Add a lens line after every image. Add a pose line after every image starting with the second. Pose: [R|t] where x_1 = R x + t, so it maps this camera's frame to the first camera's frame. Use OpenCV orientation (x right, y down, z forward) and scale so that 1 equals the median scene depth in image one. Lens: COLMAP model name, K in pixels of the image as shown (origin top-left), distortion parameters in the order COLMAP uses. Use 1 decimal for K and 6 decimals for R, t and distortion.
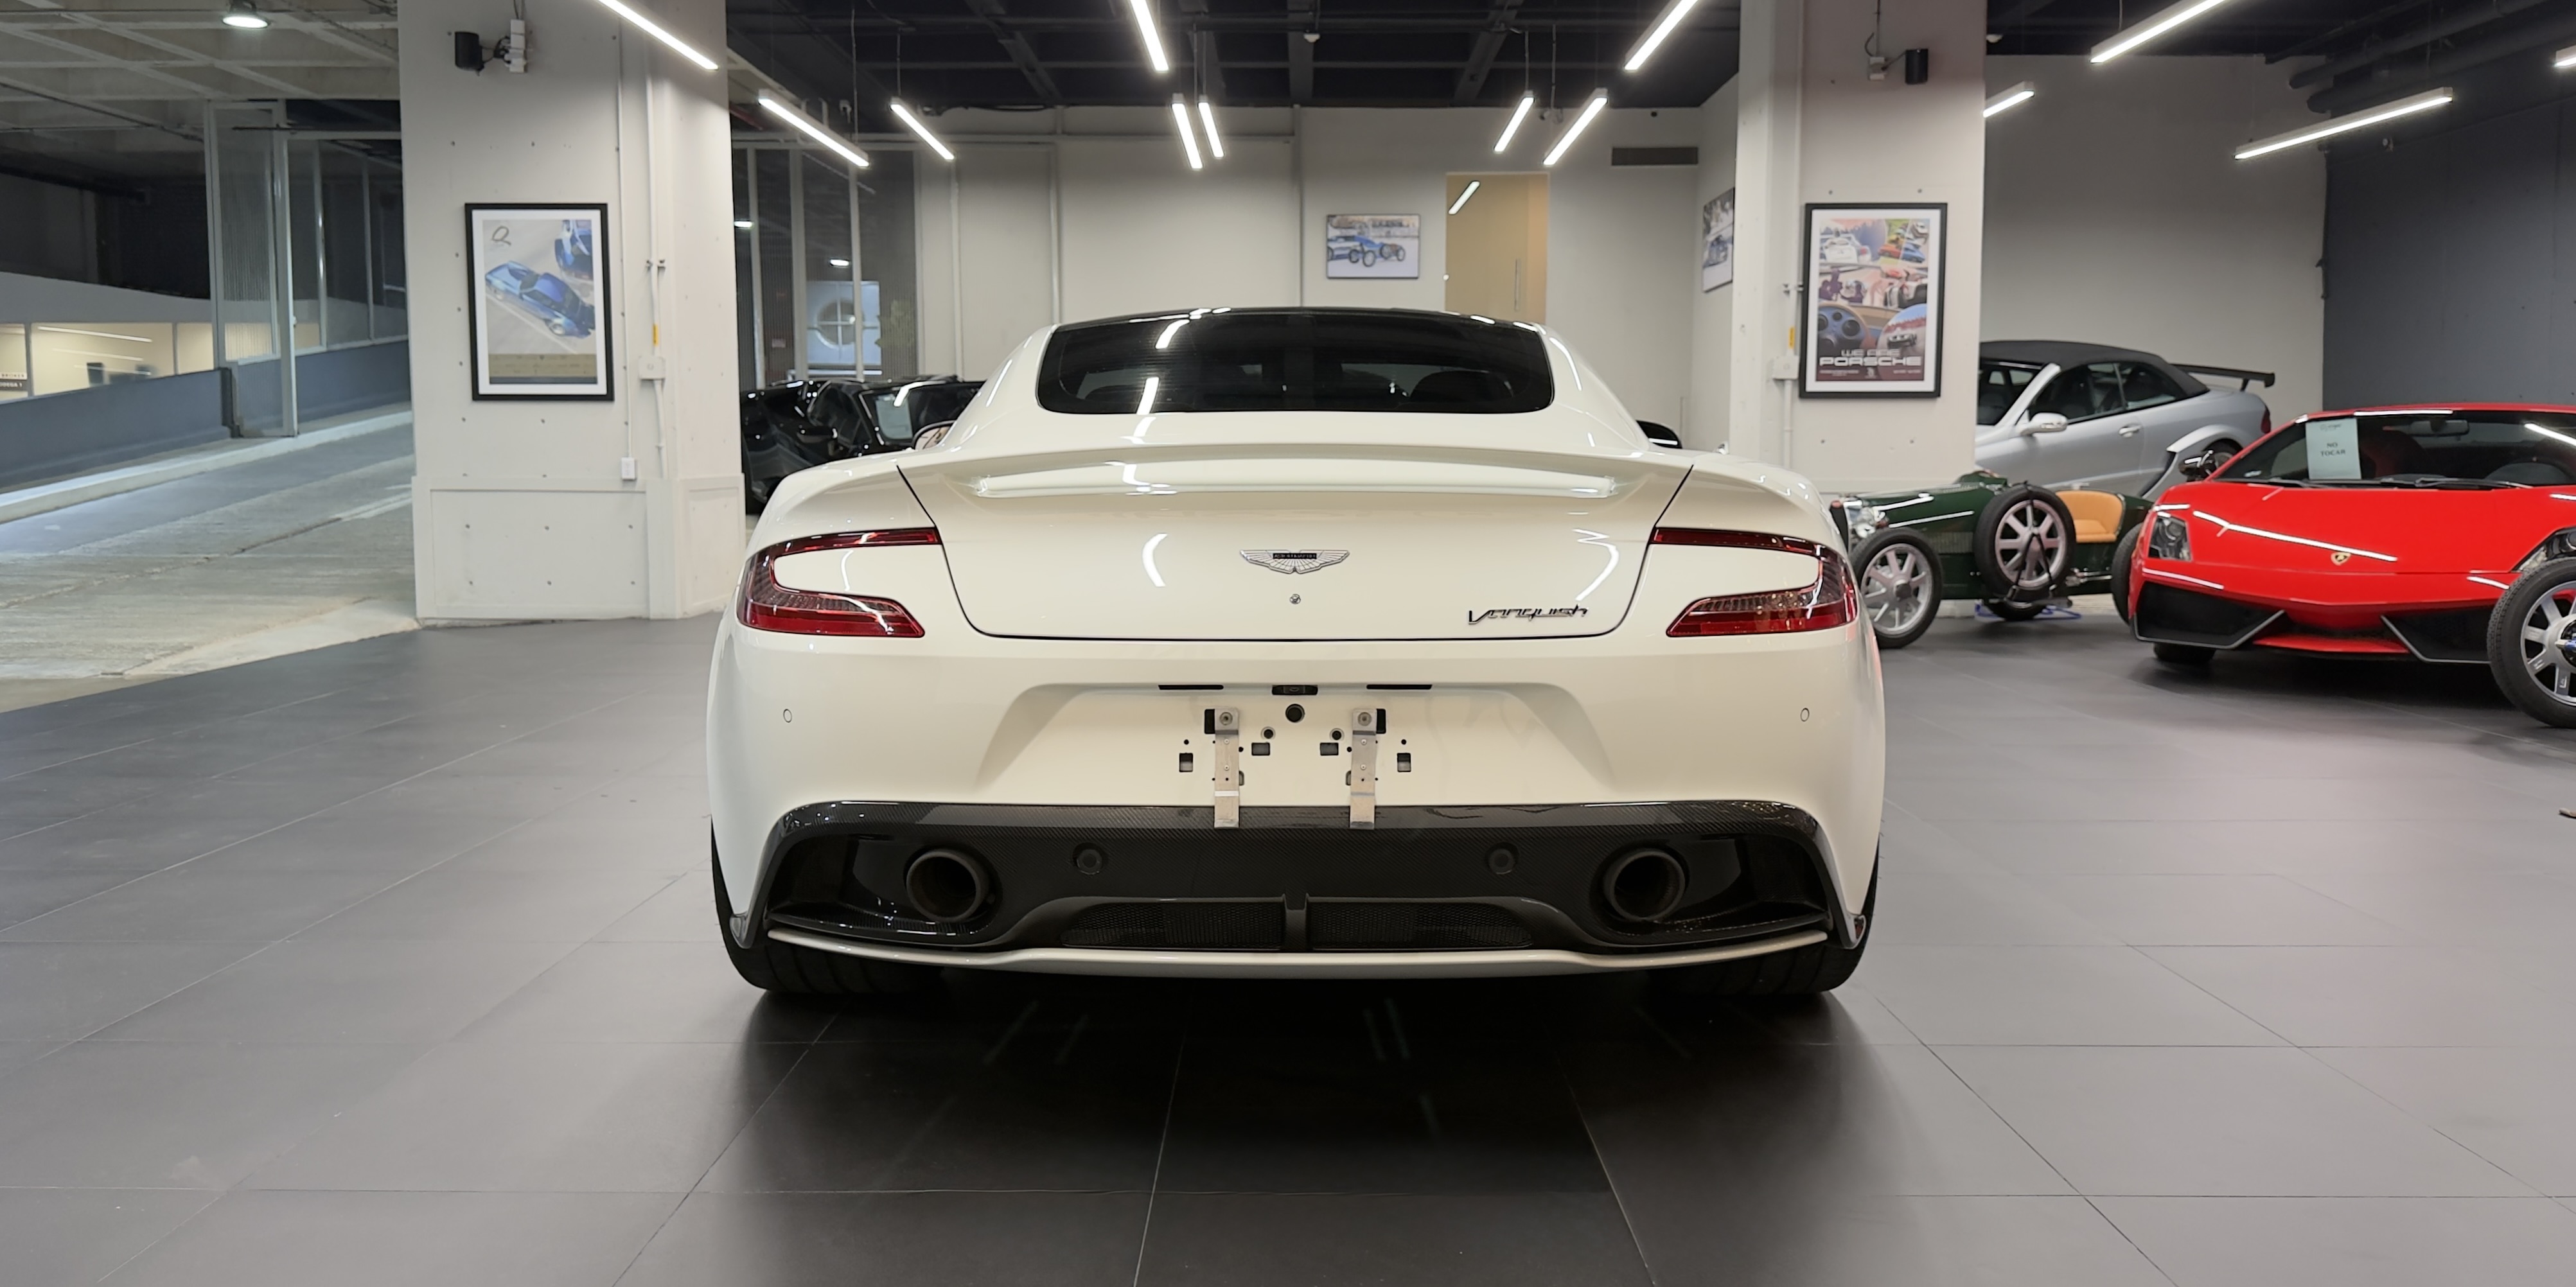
lens RADIAL K [[1829.5, 0, 1326.5], [0, 1829.5, 648.1], [0, 0, 1]] dist [0.065721, -0.083248]
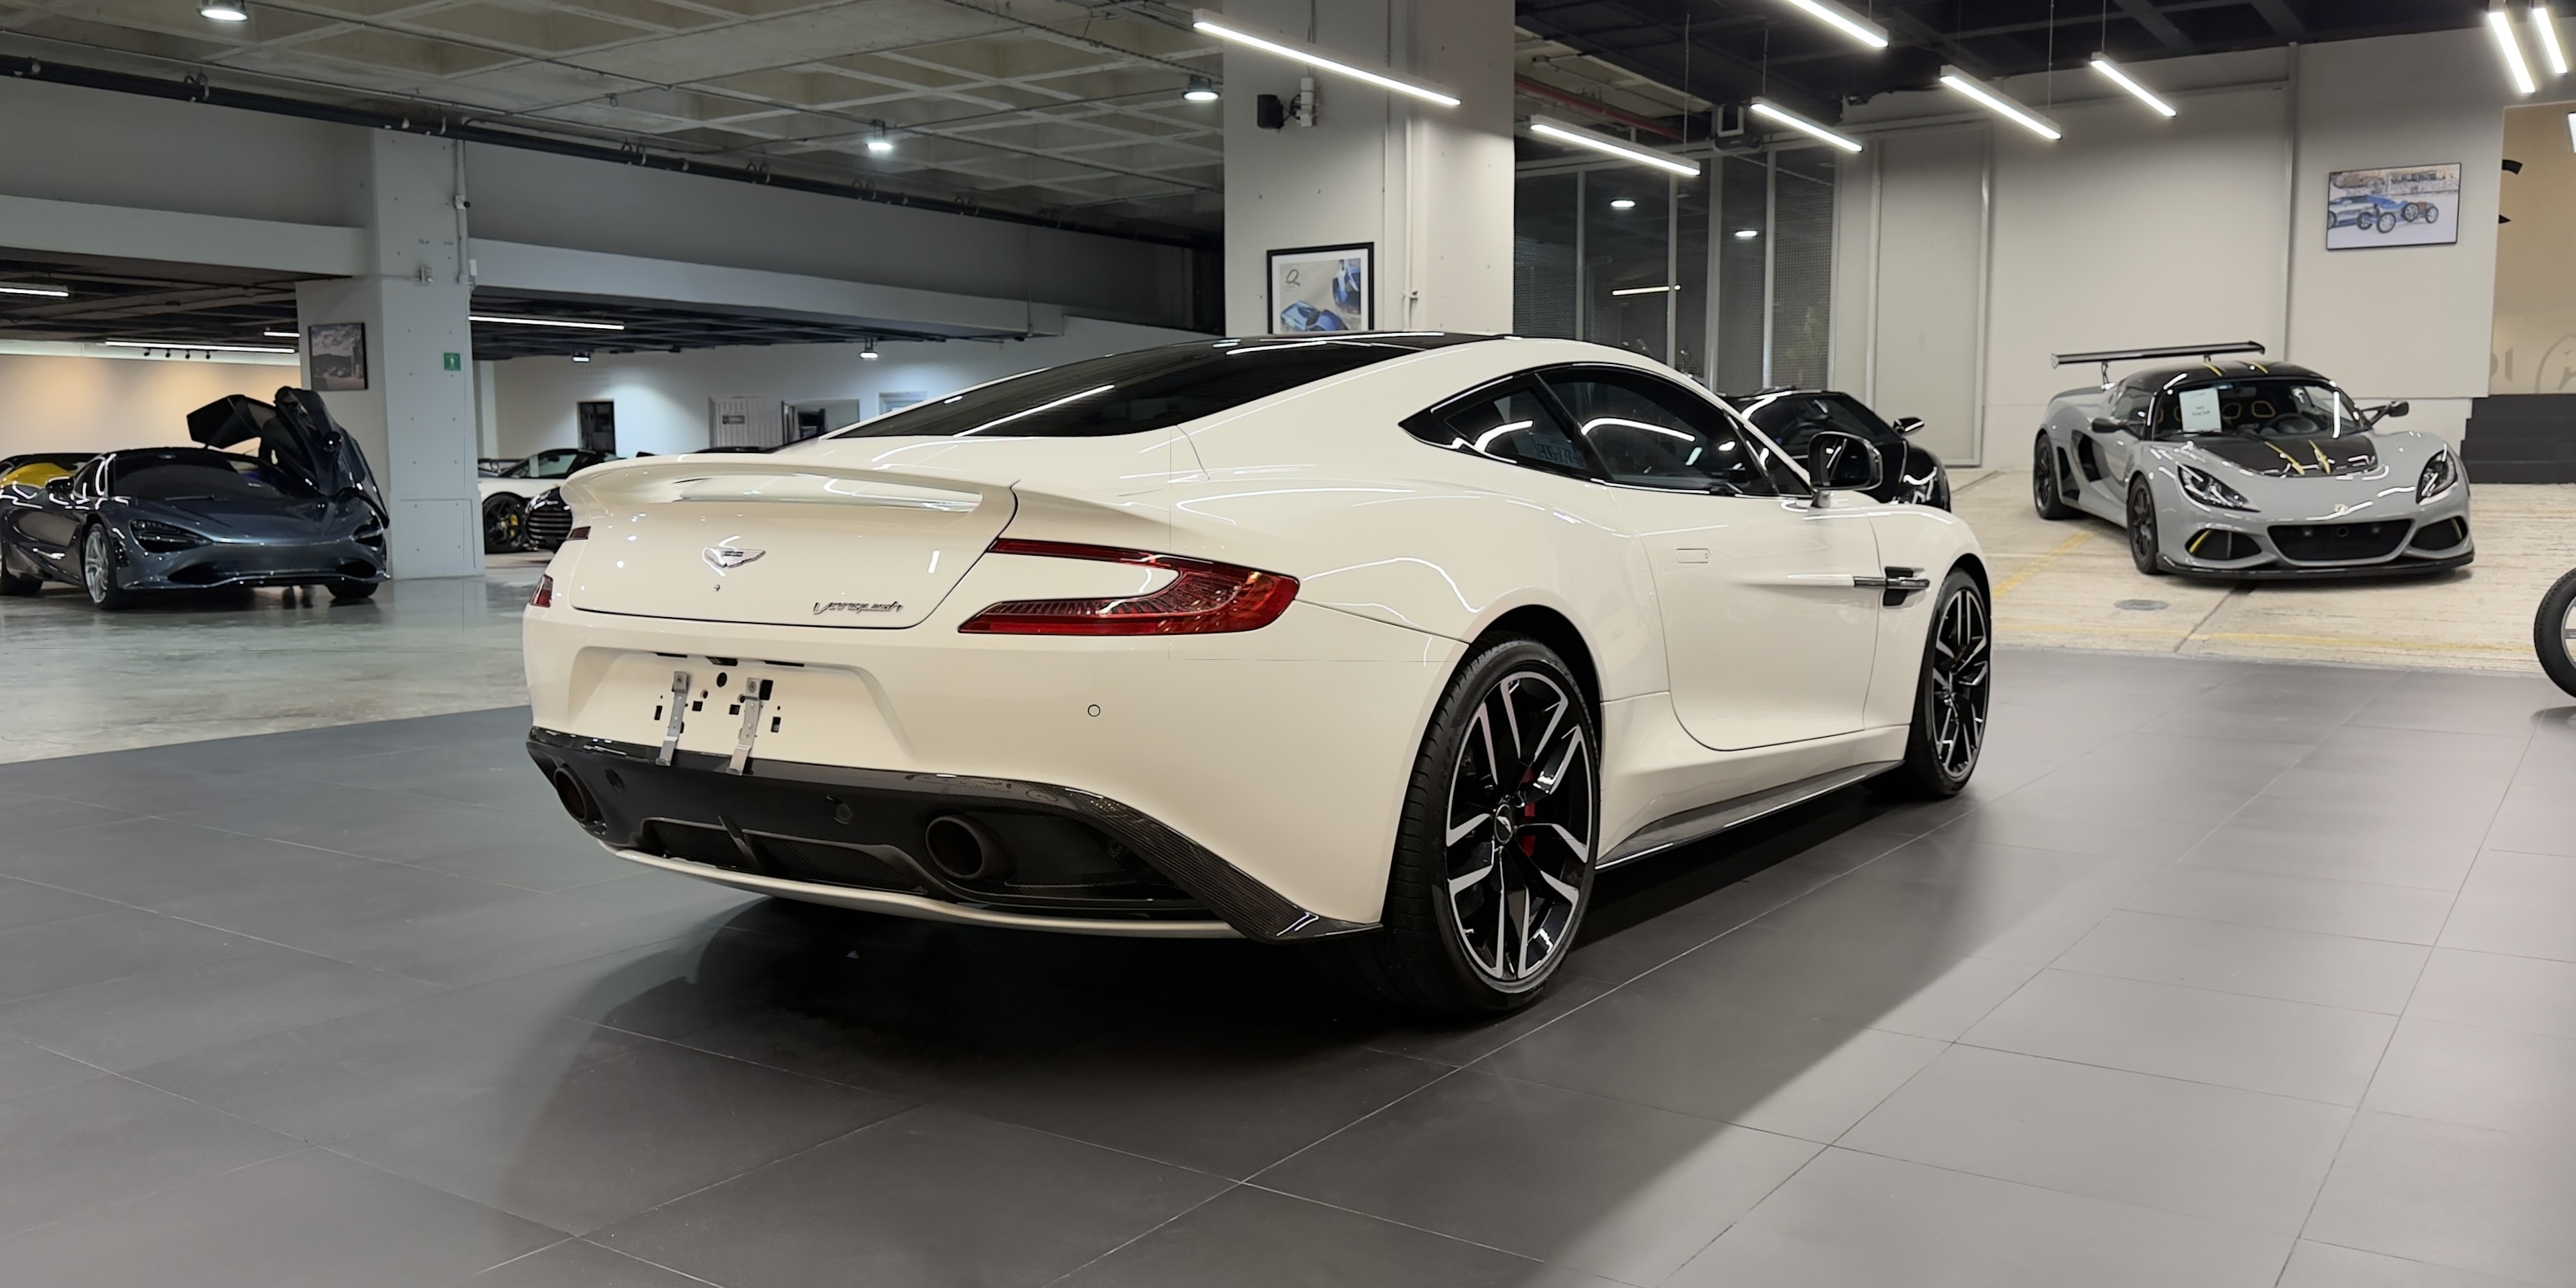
lens RADIAL K [[1975.1, 0, 1342.9], [0, 1975.1, 703.0], [0, 0, 1]] dist [0.179507, -0.289494]
pose [[0.829058, 0.063783, -0.555513, 0.257878], [-0.058093, 0.997922, 0.027880, -0.002626], [0.556137, 0.009157, 0.831040, 0.023407]]
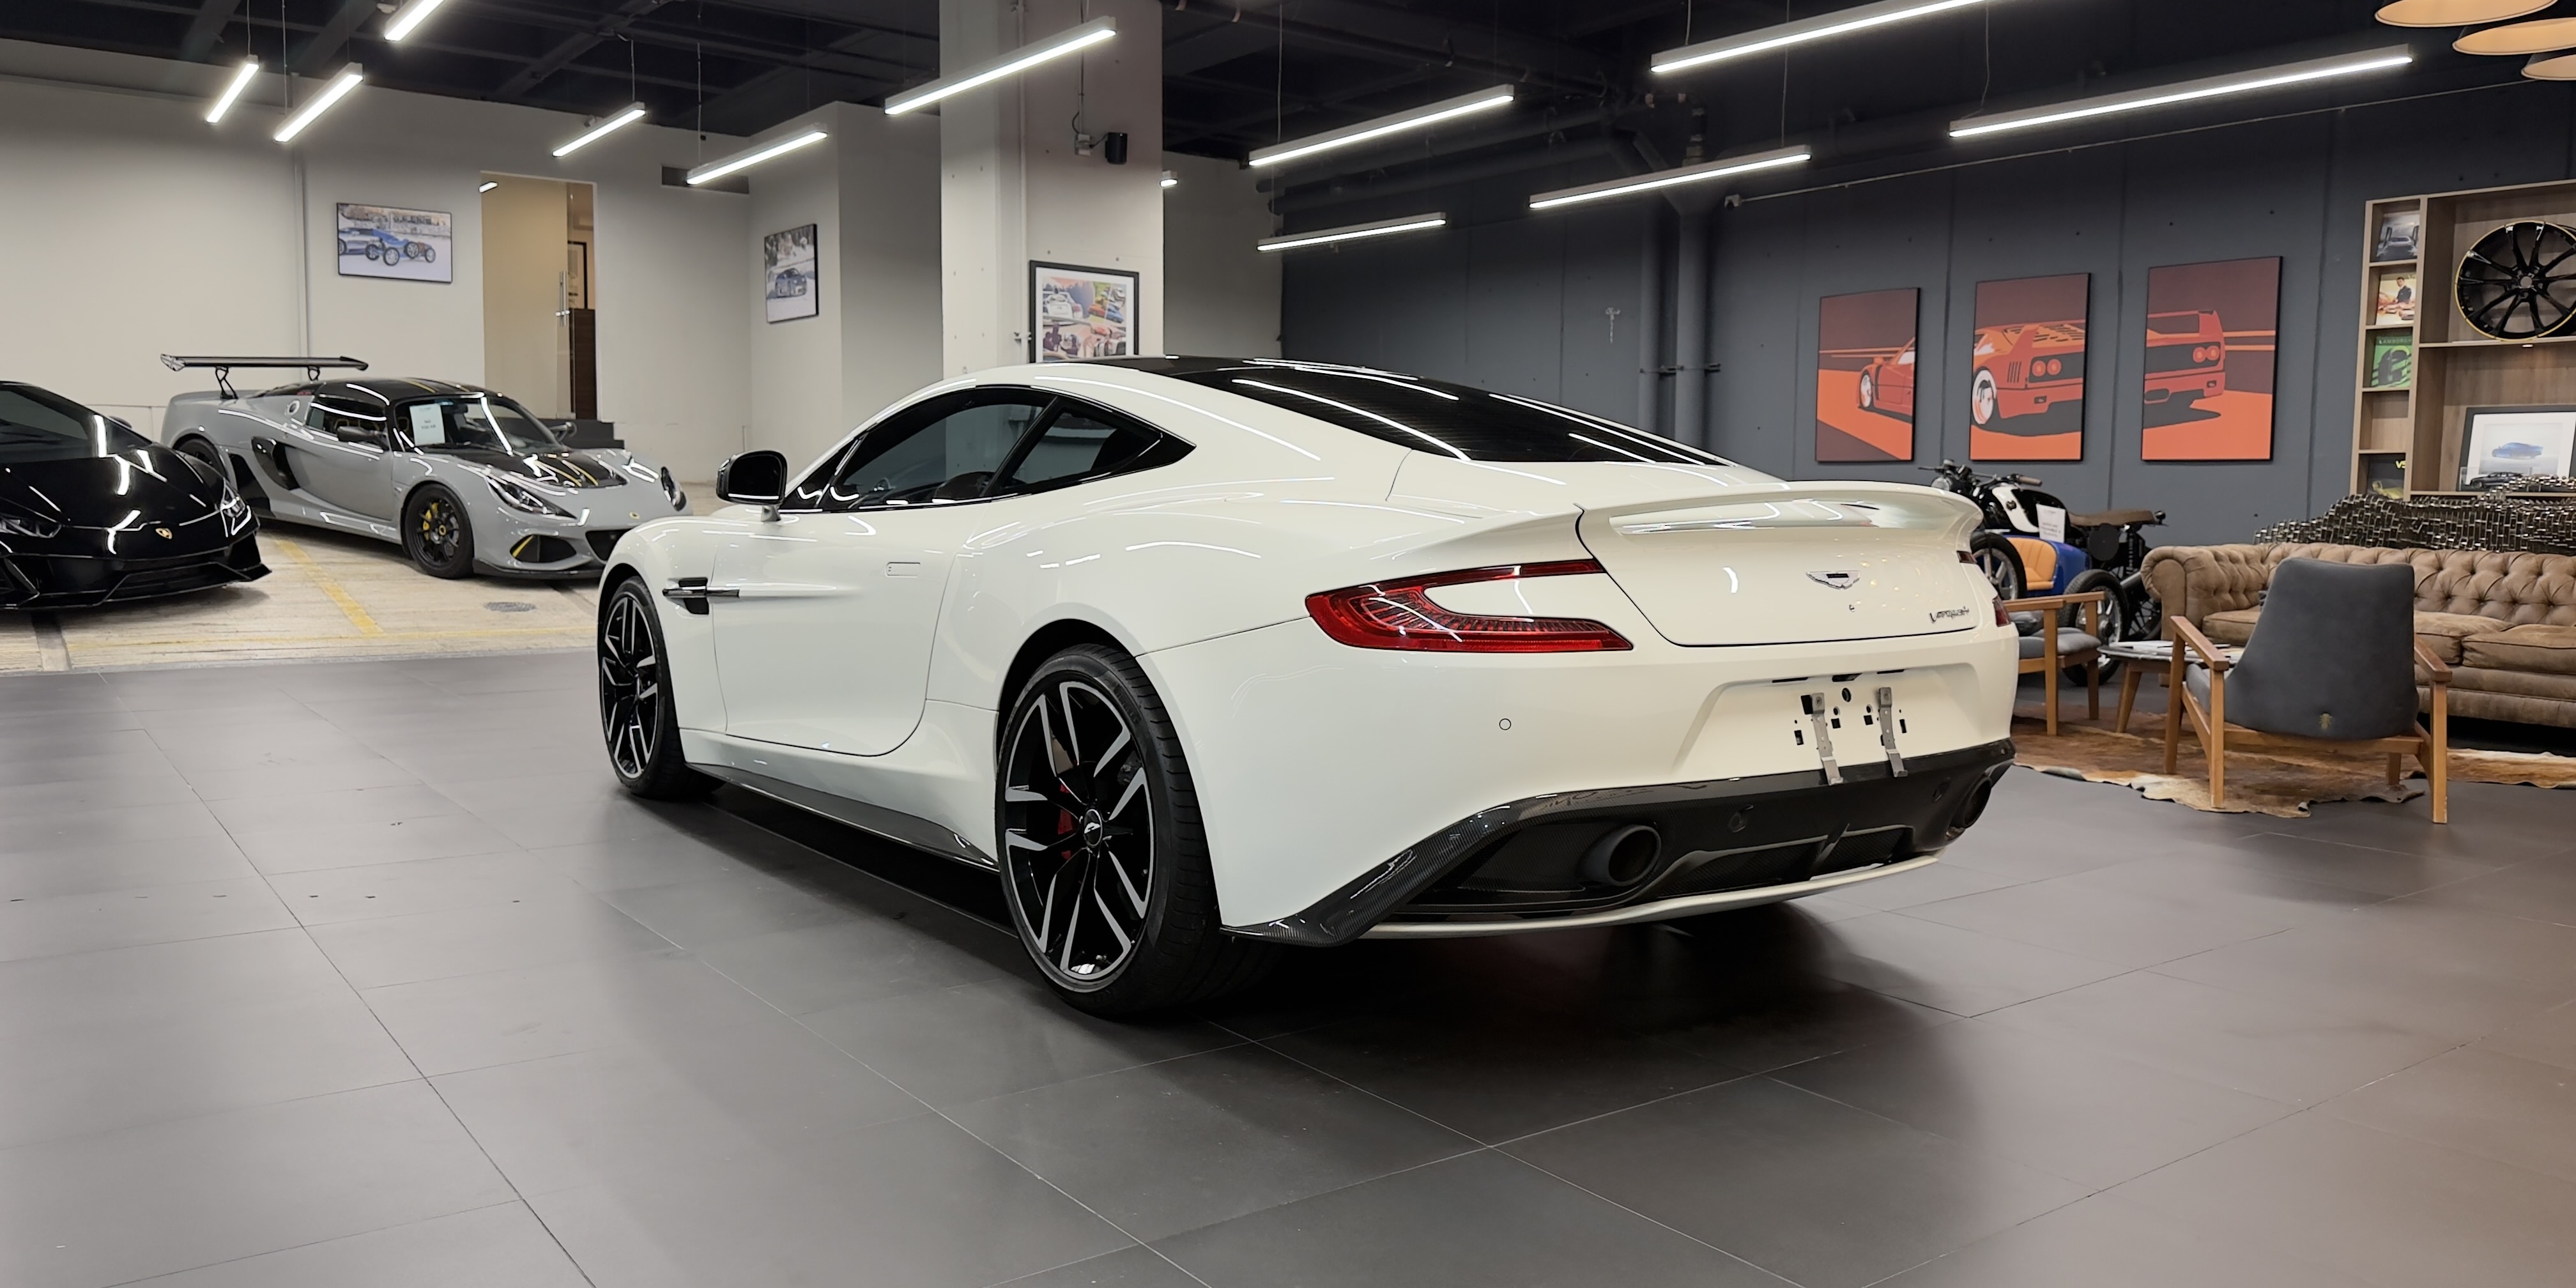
lens RADIAL K [[1795.7, 0, 1319.6], [0, 1795.7, 653.0], [0, 0, 1]] dist [0.160712, -0.230441]
pose [[0.803743, -0.041917, 0.593499, -0.261240], [0.049195, 0.998781, 0.003918, -0.004446], [-0.592940, 0.026048, 0.804825, 0.038222]]
